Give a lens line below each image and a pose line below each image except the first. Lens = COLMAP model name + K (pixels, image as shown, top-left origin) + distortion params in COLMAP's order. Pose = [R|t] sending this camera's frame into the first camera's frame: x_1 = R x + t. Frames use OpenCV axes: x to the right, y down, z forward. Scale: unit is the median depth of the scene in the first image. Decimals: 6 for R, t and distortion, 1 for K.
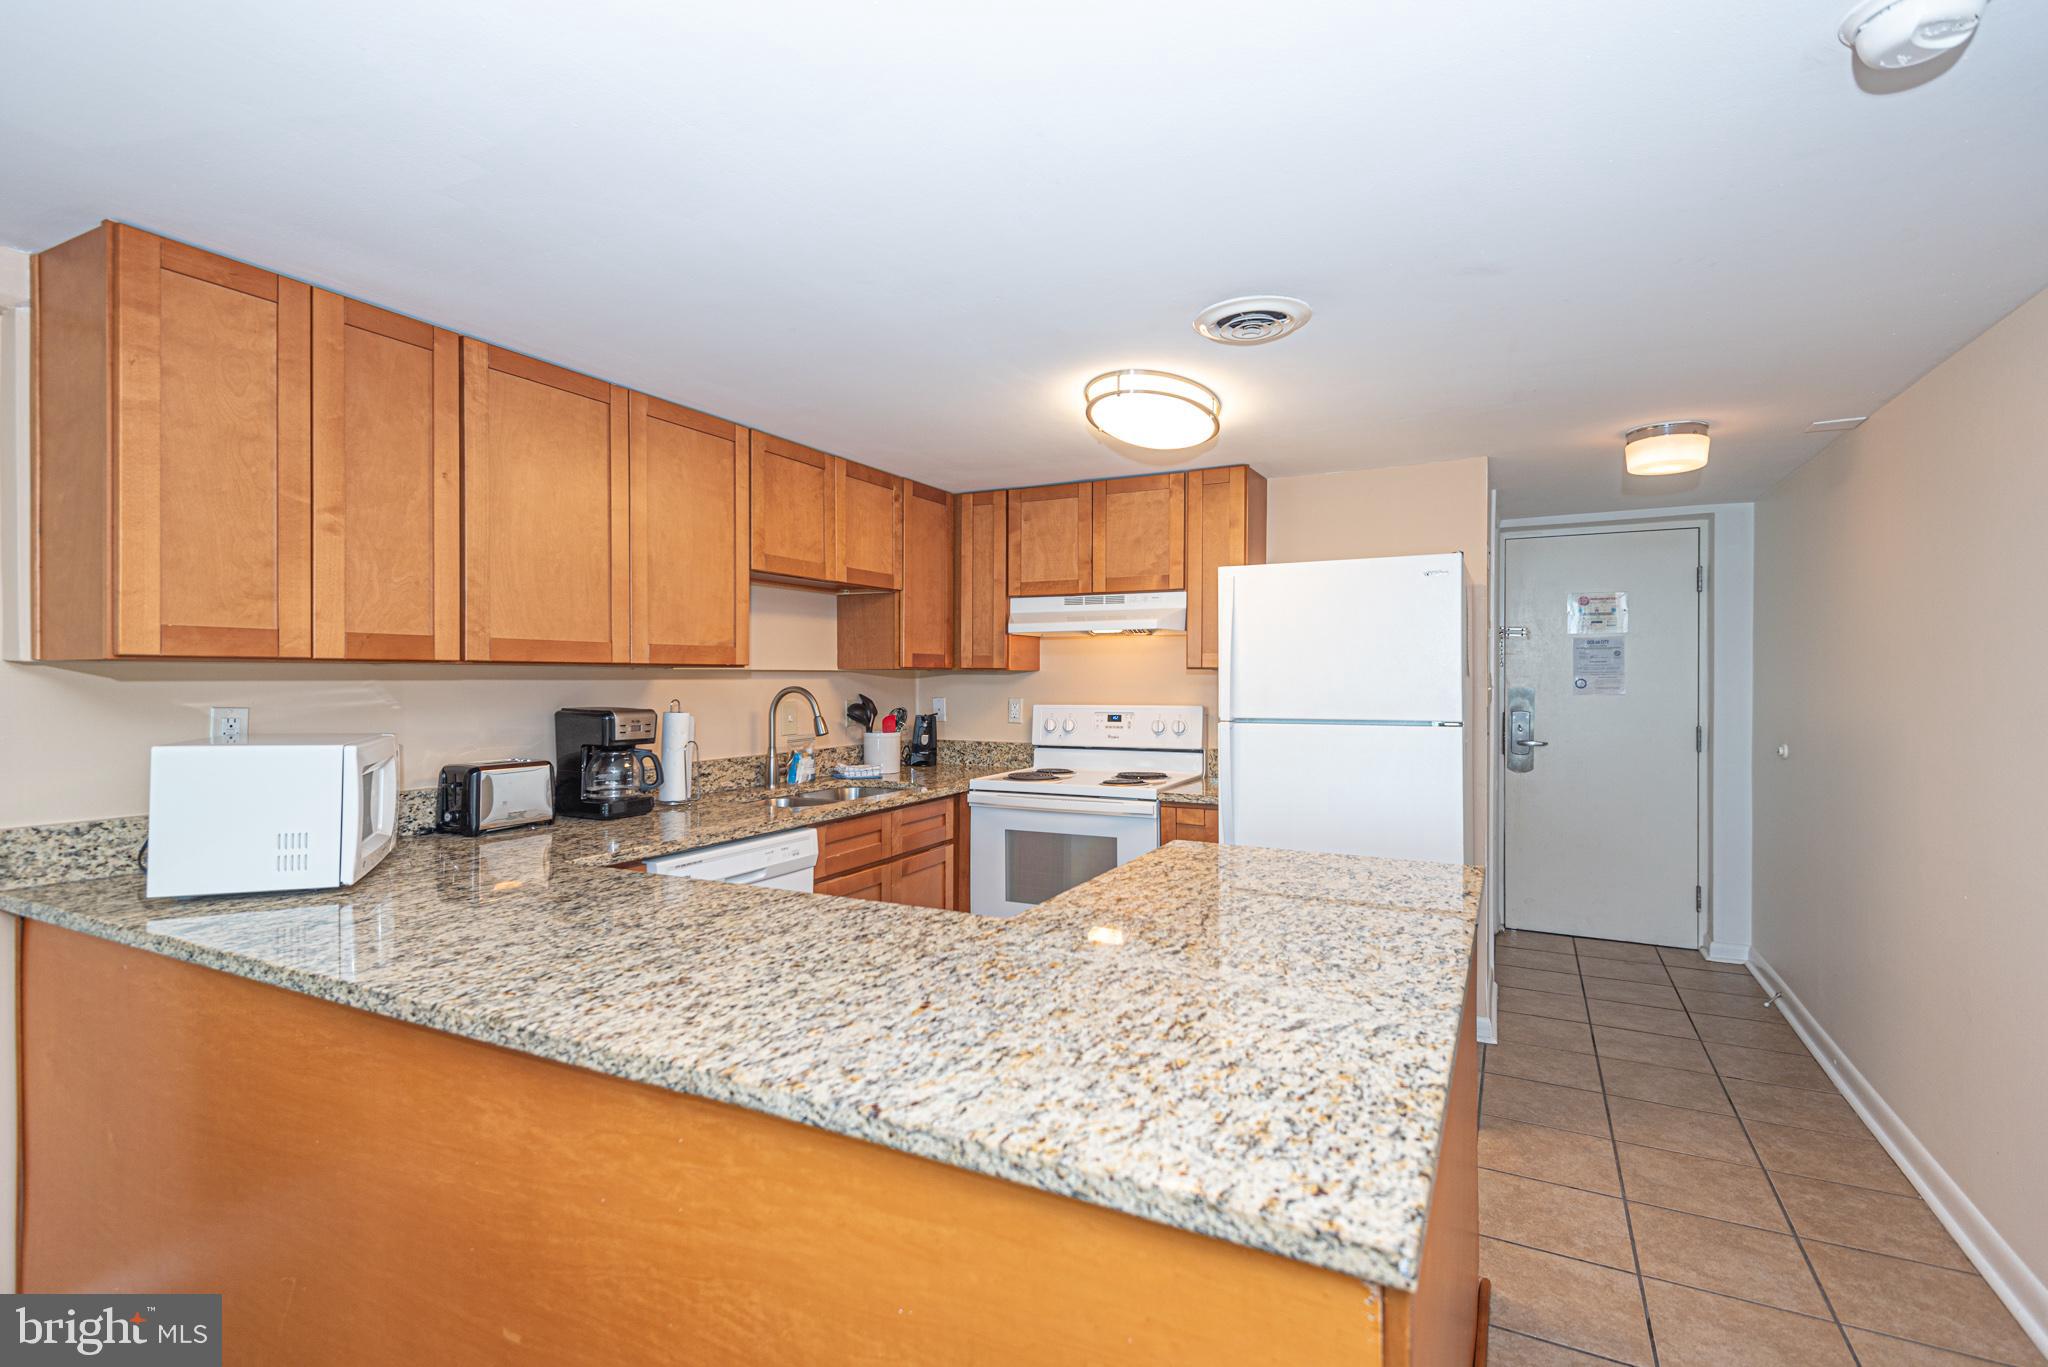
lens RADIAL K [[929.3, 0, 1035.0], [0, 929.3, 672.6], [0, 0, 1]] dist [0.033571, -0.013699]
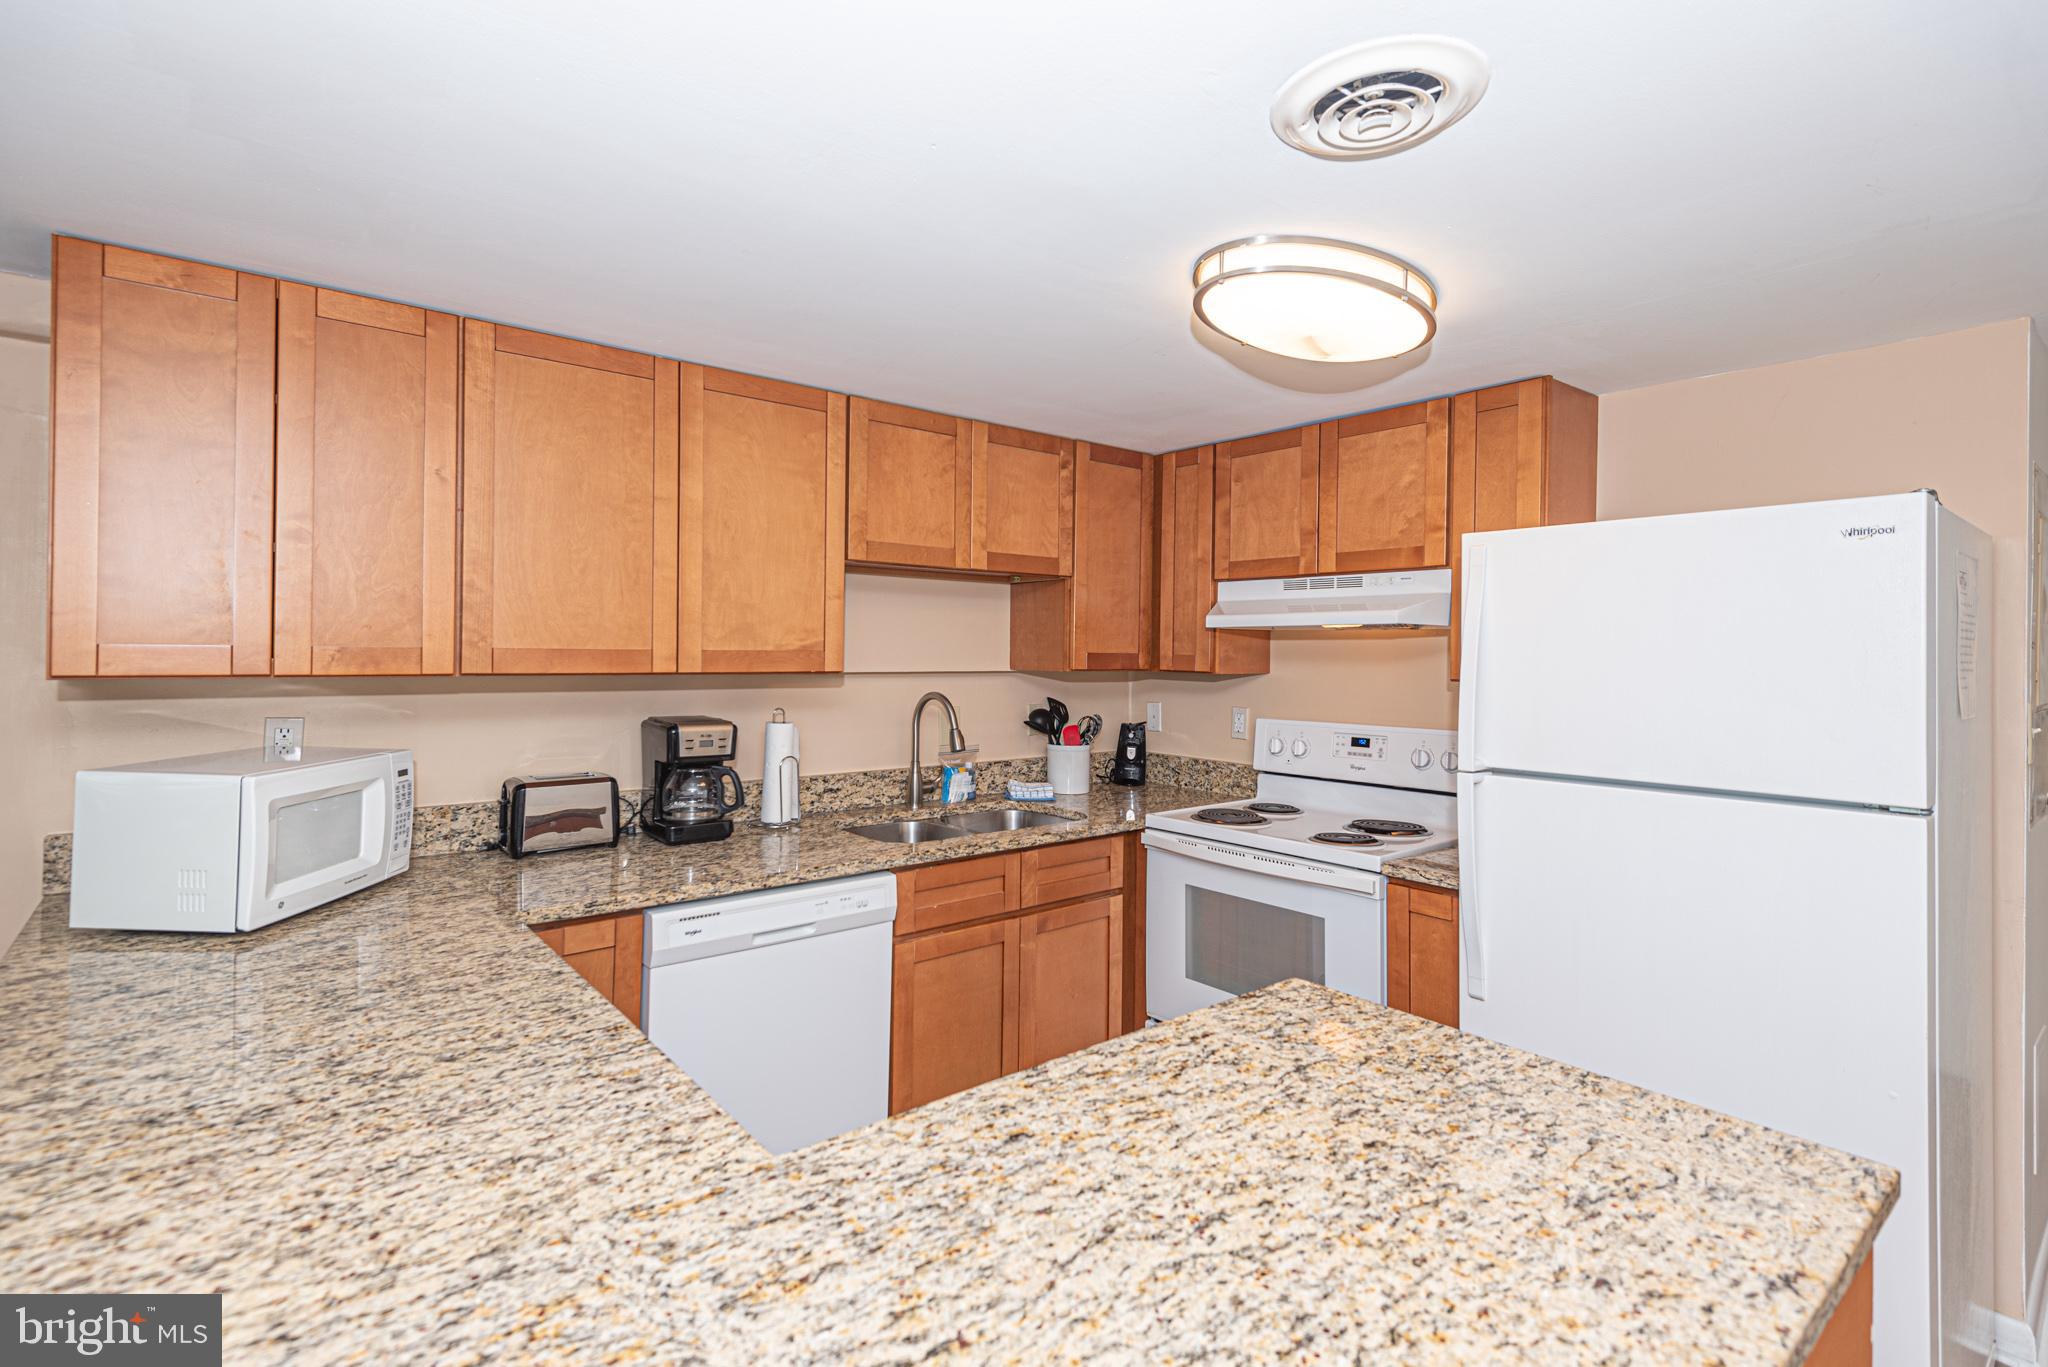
lens RADIAL K [[944.3, 0, 1011.6], [0, 944.3, 644.7], [0, 0, 1]] dist [0.034442, -0.014600]
pose [[0.913809, 0.007558, -0.406075, 0.161201], [-0.009600, 0.999949, -0.002991, -0.027212], [0.406032, 0.006631, 0.913835, 0.233642]]
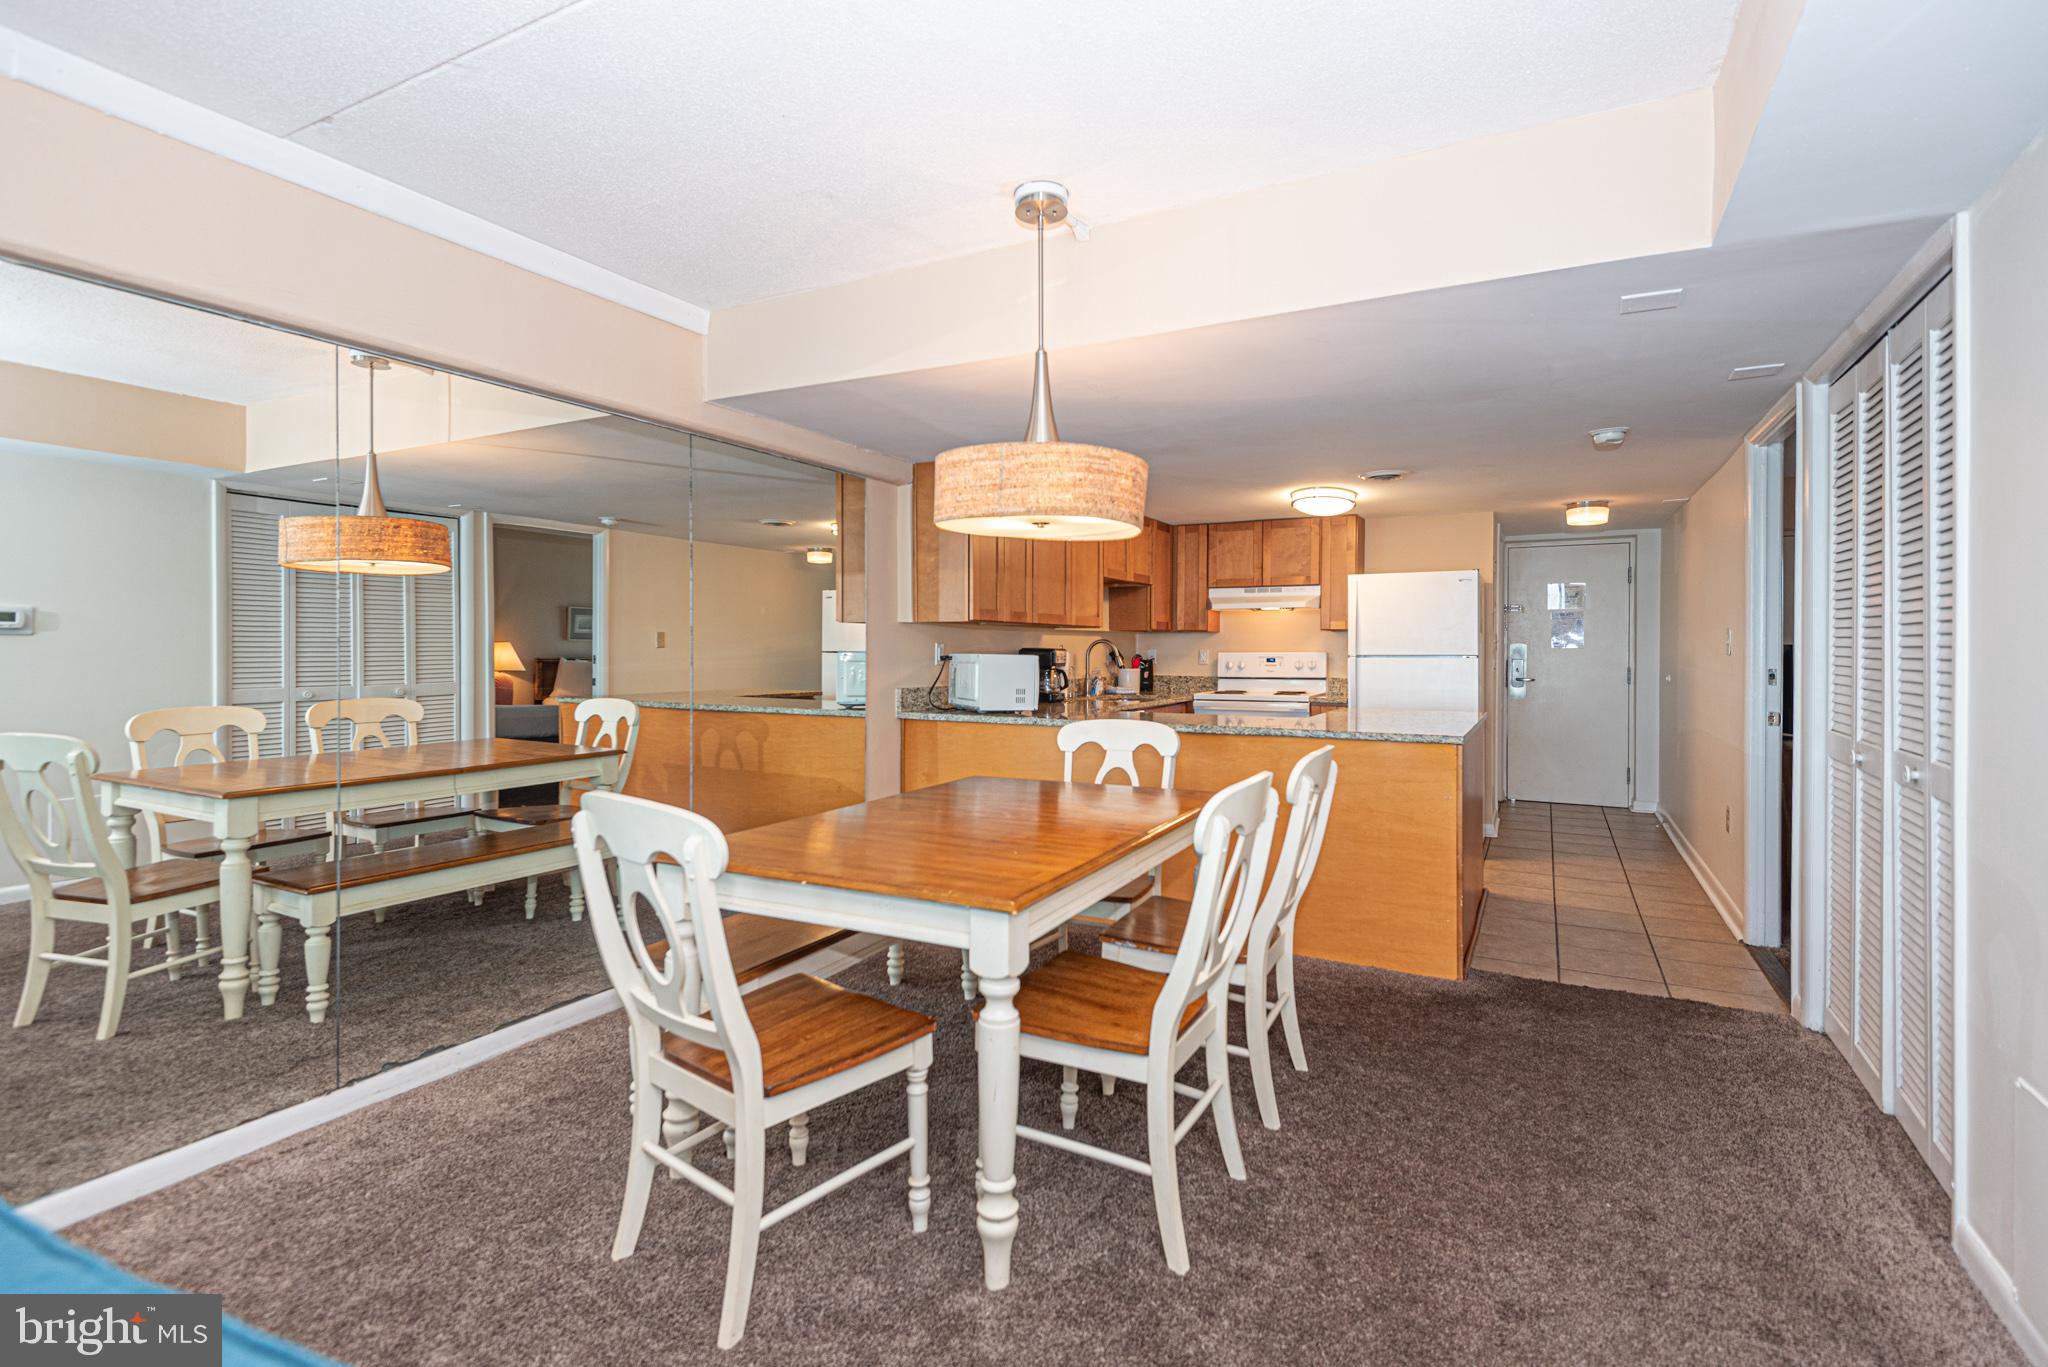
lens RADIAL K [[918.8, 0, 1055.7], [0, 918.8, 649.0], [0, 0, 1]] dist [0.033901, -0.012489]
pose [[0.999988, 0.001194, -0.004713, -0.343922], [-0.001165, 0.999980, 0.006208, 0.022482], [0.004721, -0.006203, 0.999970, -0.770403]]
